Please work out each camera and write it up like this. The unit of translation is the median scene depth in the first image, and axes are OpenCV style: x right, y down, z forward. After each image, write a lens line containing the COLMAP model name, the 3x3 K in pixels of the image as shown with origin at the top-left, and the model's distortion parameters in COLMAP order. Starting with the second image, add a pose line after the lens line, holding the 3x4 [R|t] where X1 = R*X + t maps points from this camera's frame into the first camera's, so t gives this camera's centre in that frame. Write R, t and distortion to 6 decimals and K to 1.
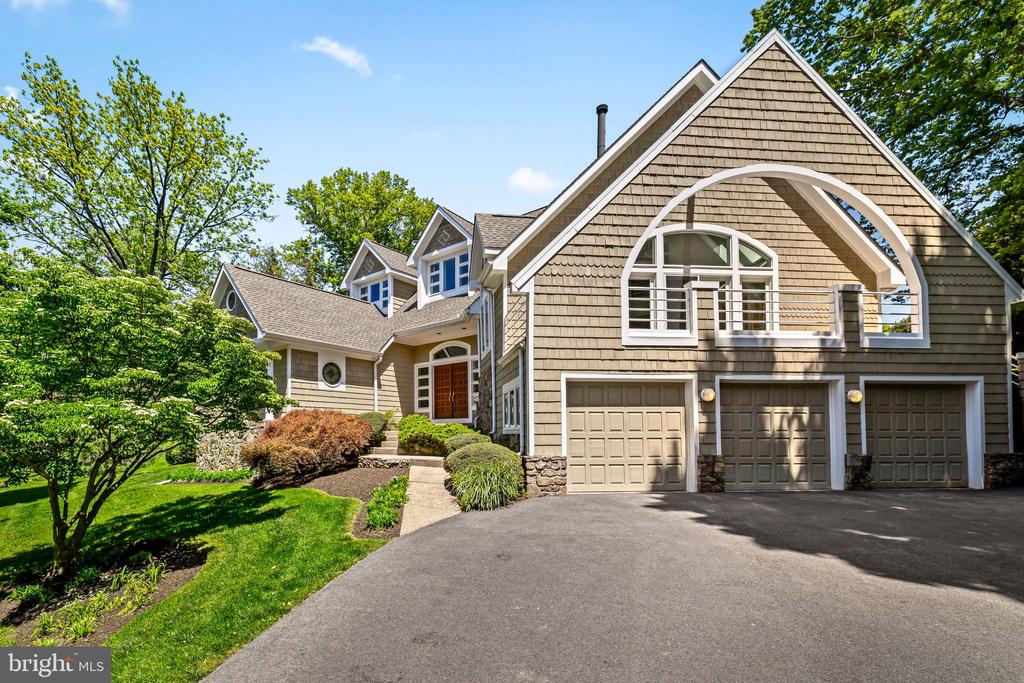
lens RADIAL K [[444.1, 0, 517.0], [0, 444.1, 333.8], [0, 0, 1]] dist [0.001492, 0.000329]
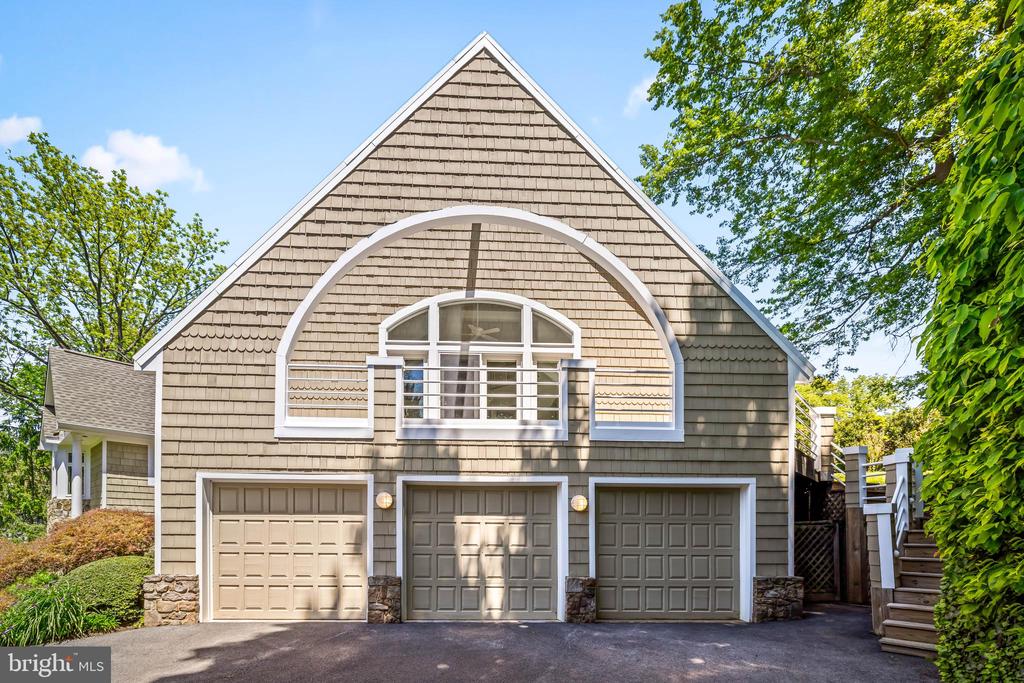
lens RADIAL K [[459.7, 0, 512.2], [0, 459.7, 434.9], [0, 0, 1]] dist [-0.000863, -0.000068]
pose [[0.999118, 0.000683, -0.041997, 0.667985], [0.000143, 0.999807, 0.019667, 0.004868], [0.042002, -0.019655, 0.998924, 0.187504]]
